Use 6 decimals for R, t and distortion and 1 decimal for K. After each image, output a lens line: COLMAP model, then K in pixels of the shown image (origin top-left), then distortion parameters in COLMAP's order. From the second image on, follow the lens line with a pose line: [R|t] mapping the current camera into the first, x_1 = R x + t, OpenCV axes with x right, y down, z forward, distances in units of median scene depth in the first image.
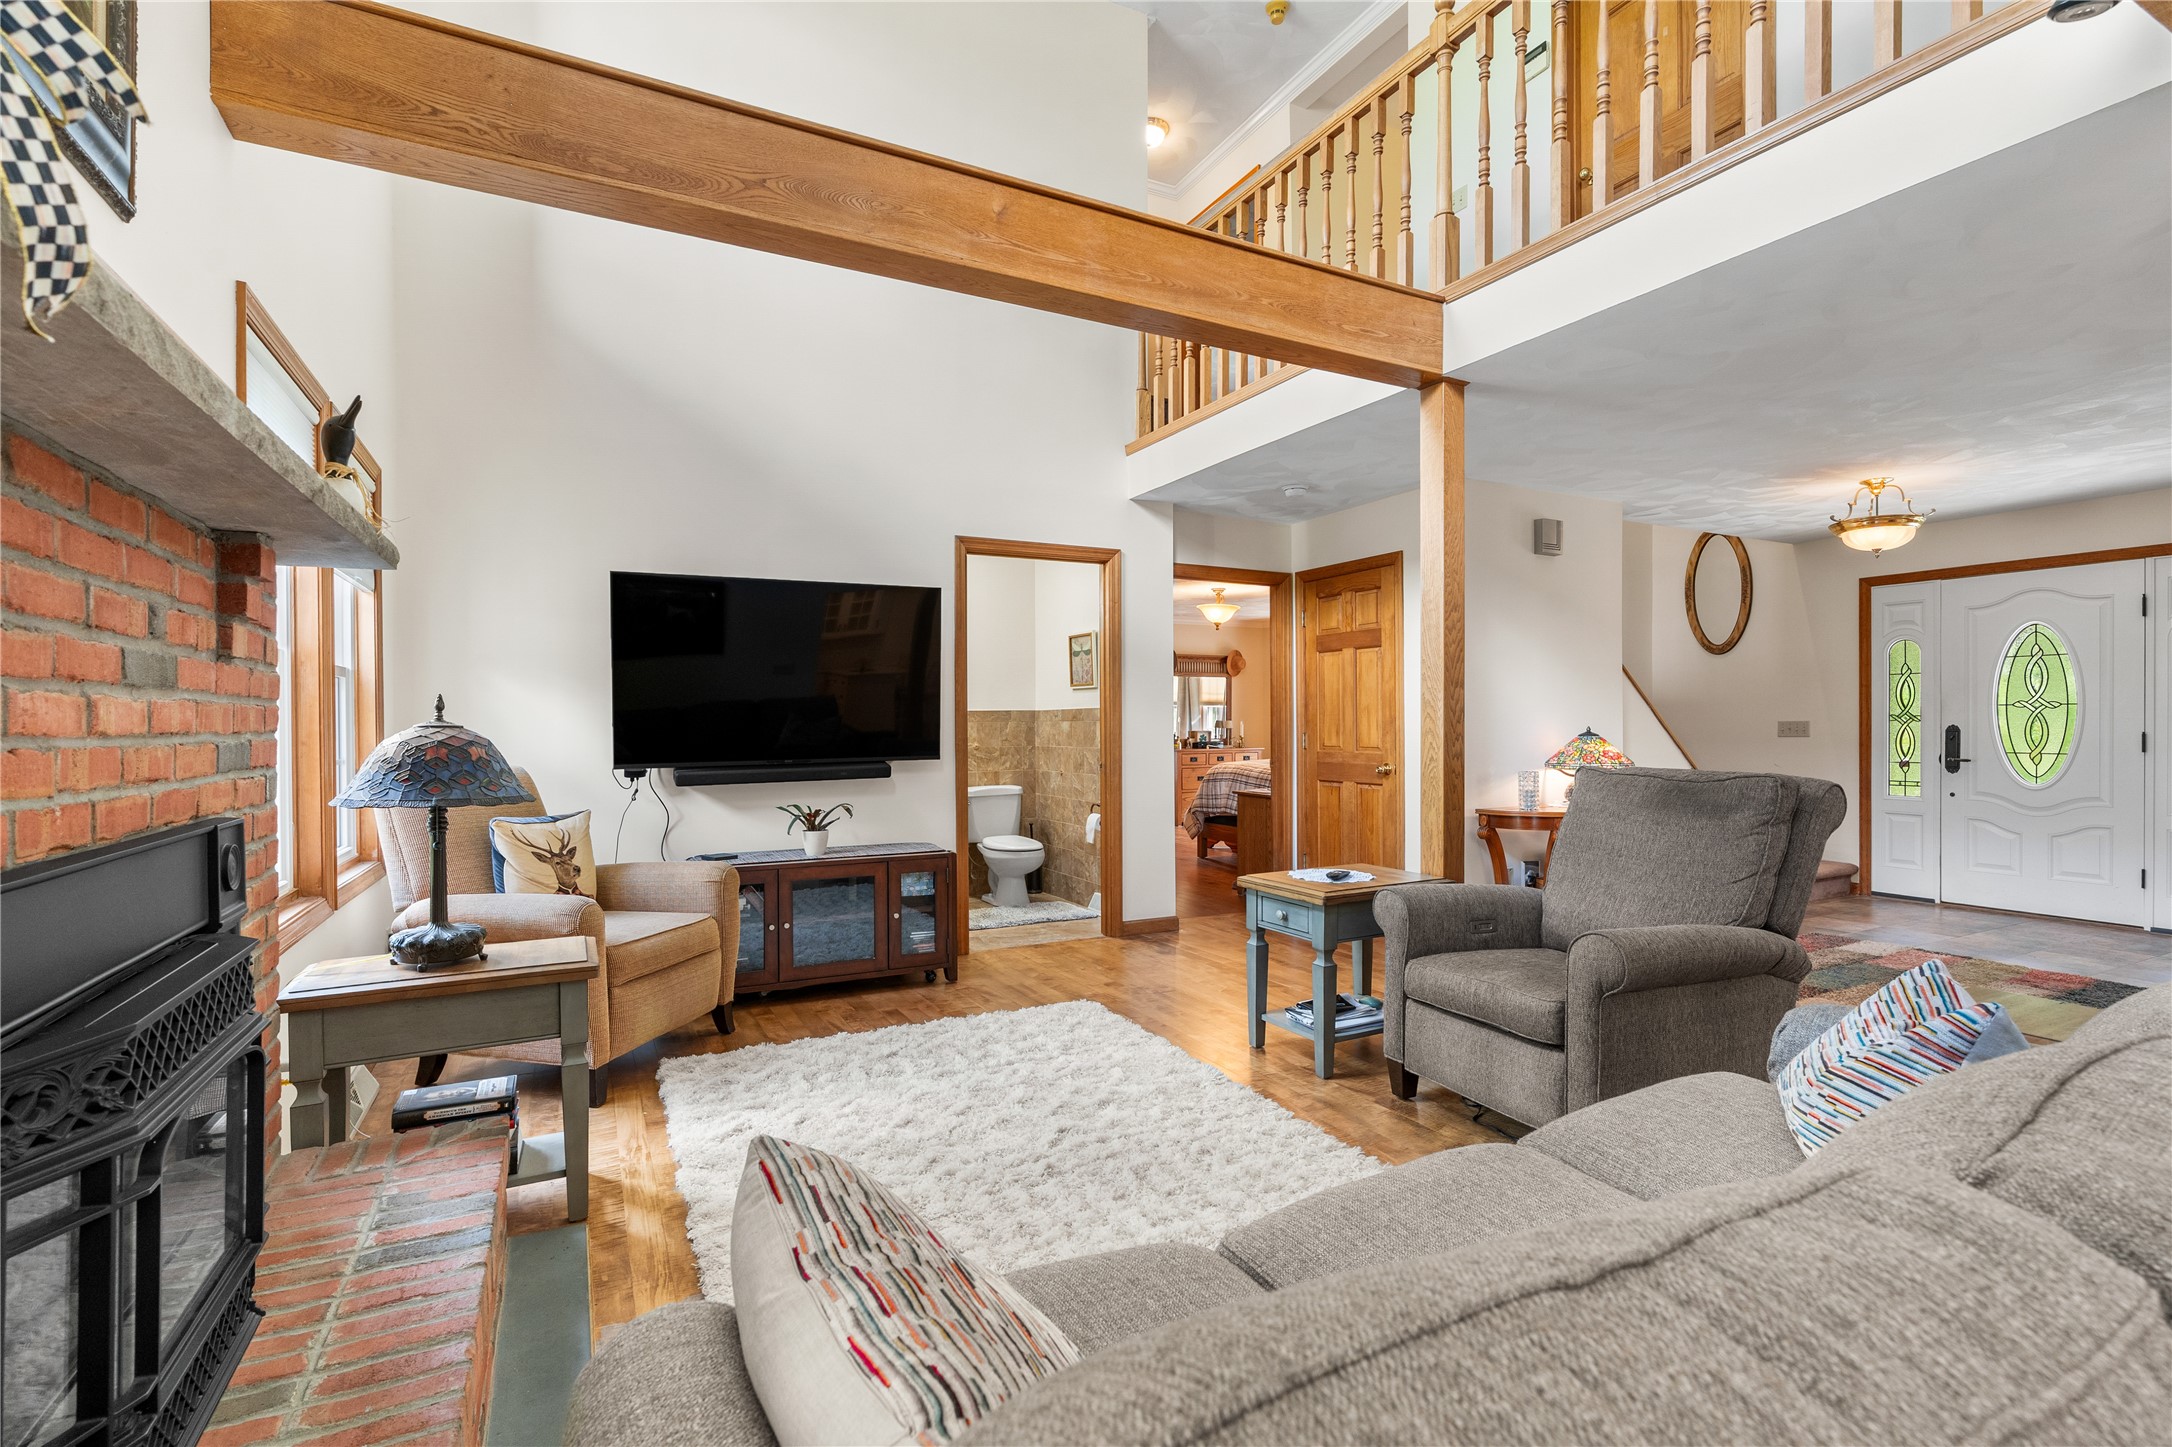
lens RADIAL K [[990.9, 0, 1082.7], [0, 990.9, 721.2], [0, 0, 1]] dist [-0.008994, 0.003692]
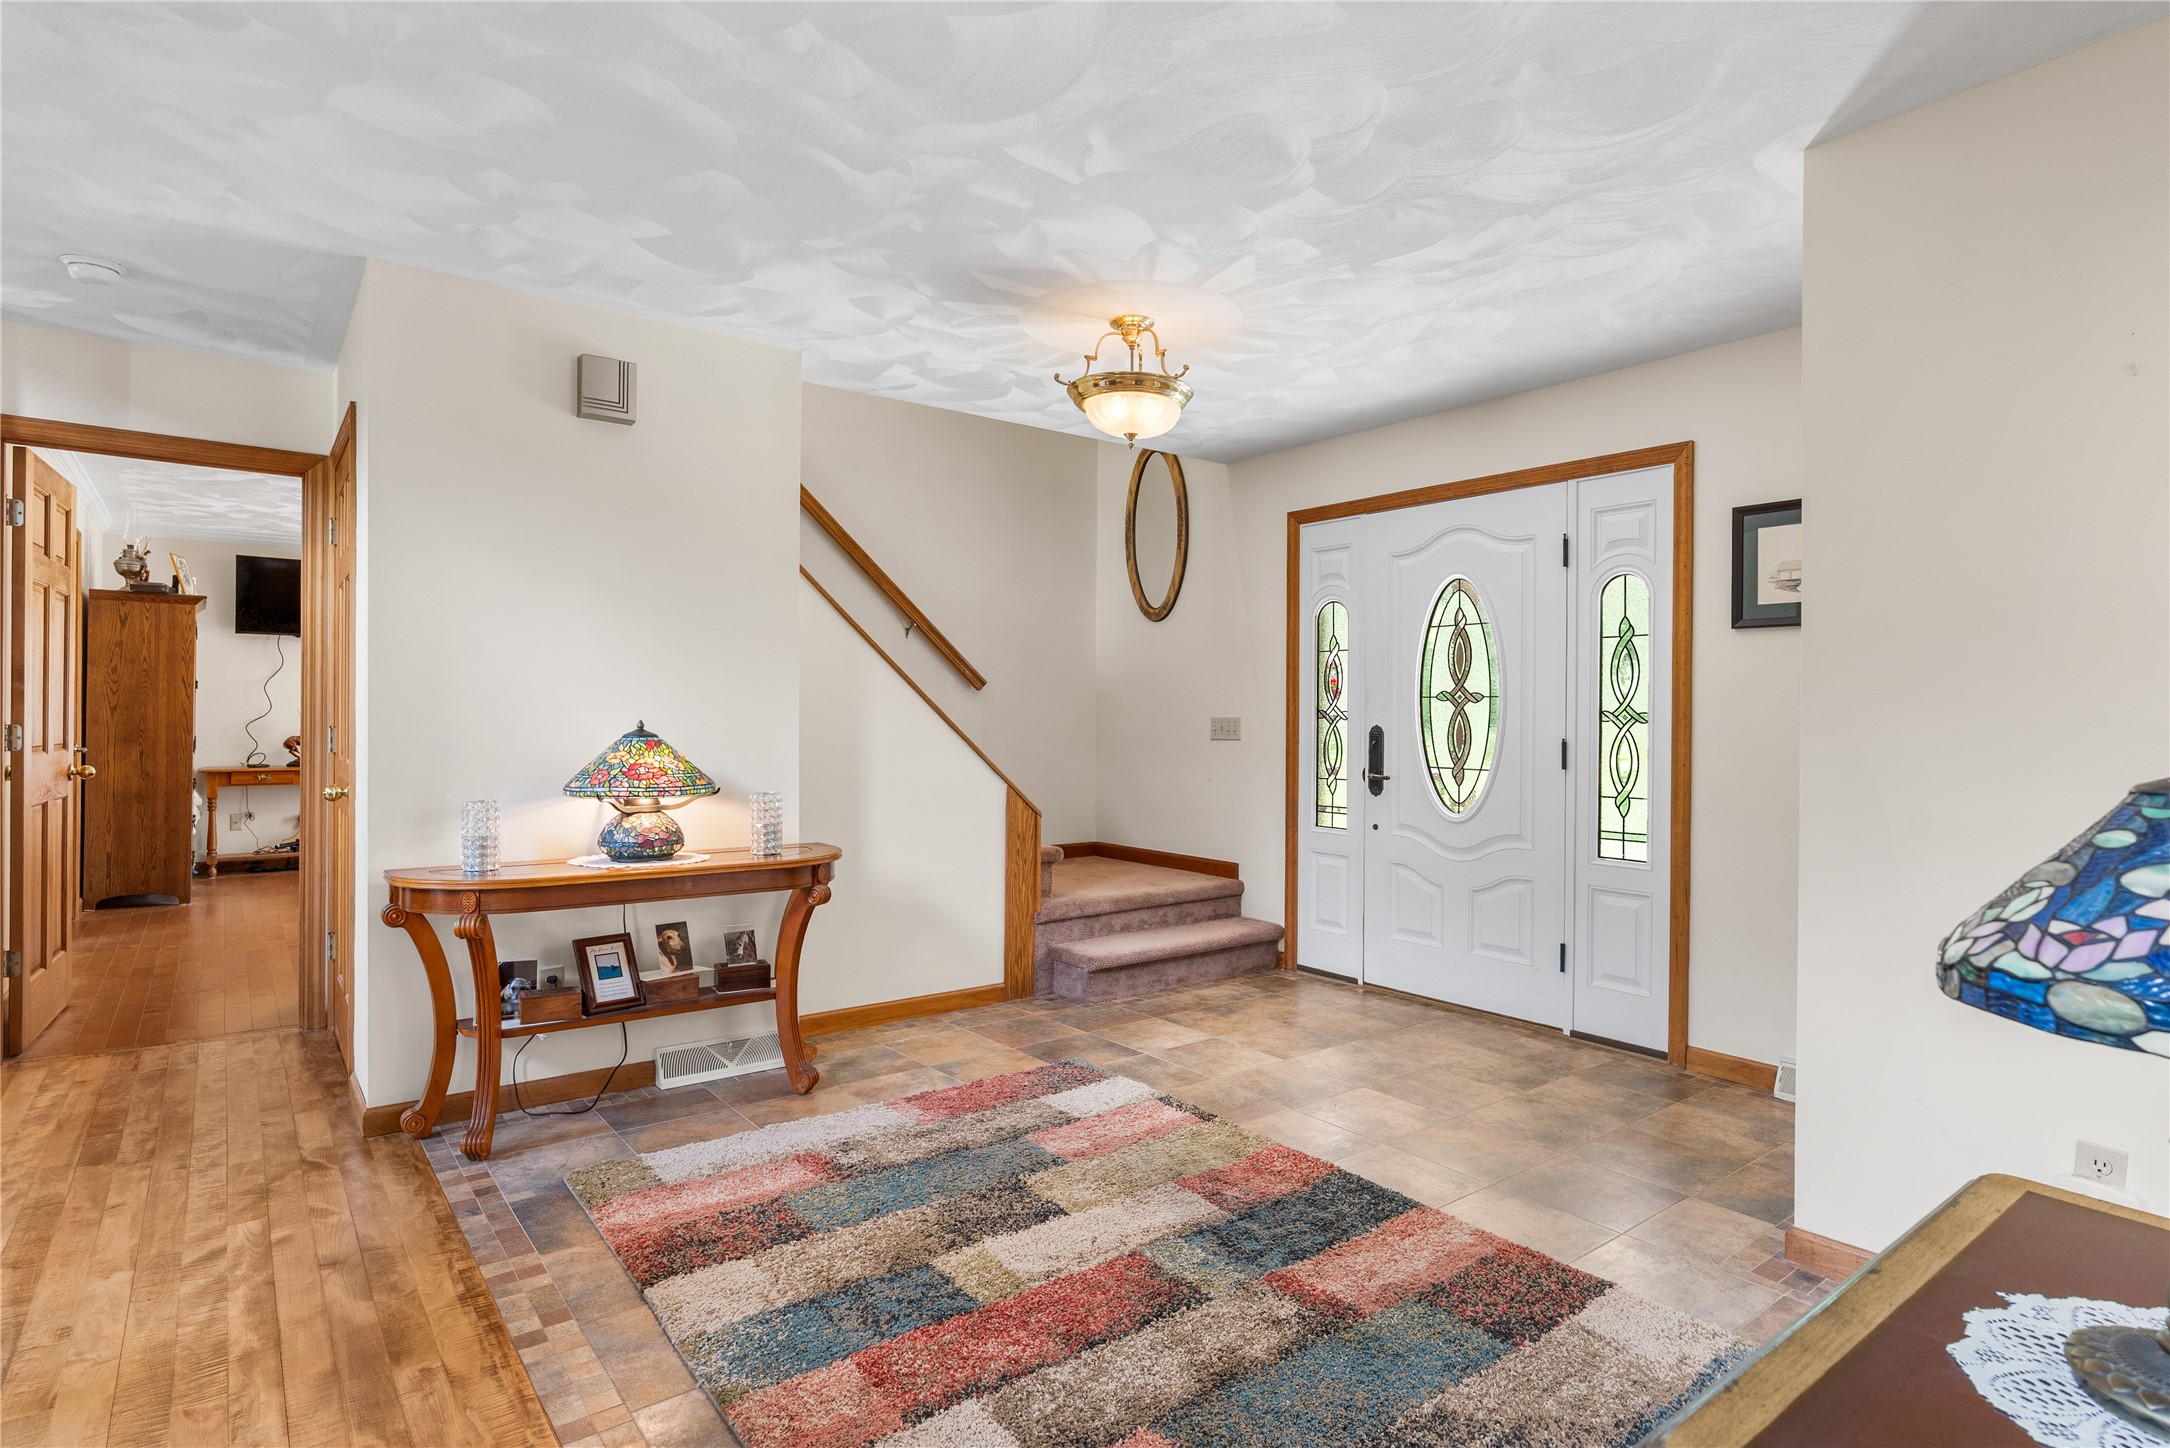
lens RADIAL K [[1155.6, 0, 1101.5], [0, 1155.6, 722.3], [0, 0, 1]] dist [-0.000676, 0.000884]
pose [[0.982671, 0.012087, 0.184962, 0.557575], [-0.013624, 0.999882, 0.007043, -0.002090], [-0.184855, -0.009441, 0.982721, 0.249903]]
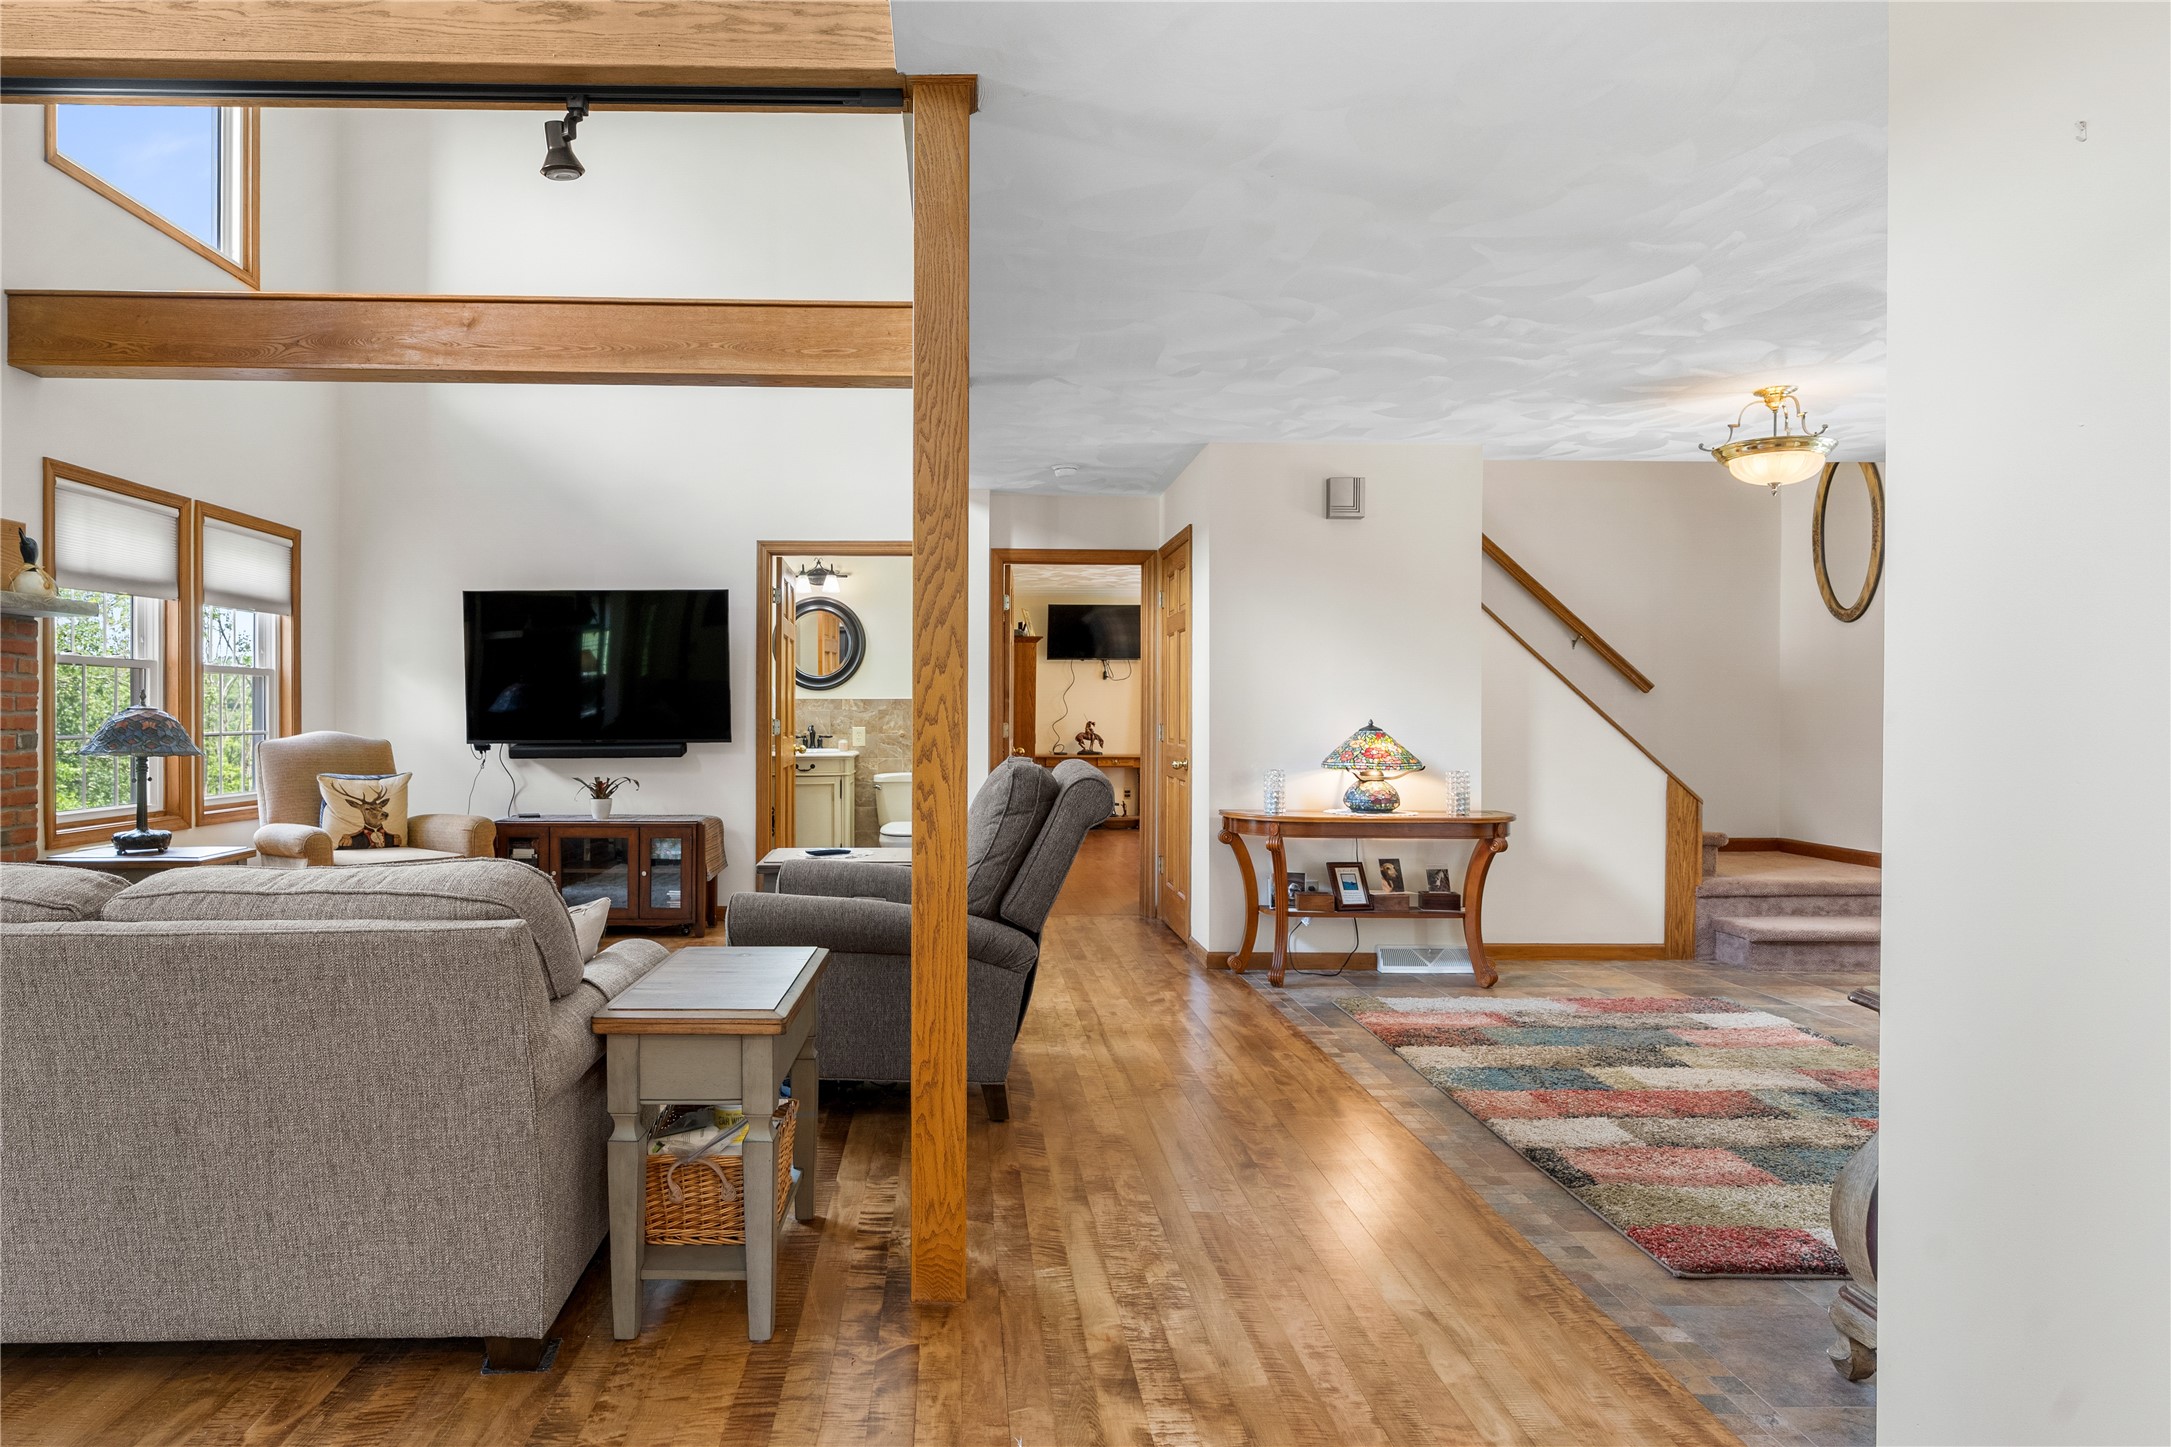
lens RADIAL K [[1156.1, 0, 962.0], [0, 1156.1, 721.4], [0, 0, 1]] dist [-0.000676, 0.000884]
pose [[0.889165, 0.011813, -0.457433, 0.561599], [-0.007203, 0.999904, 0.011819, -0.002361], [0.457529, -0.007214, 0.889165, -0.036275]]
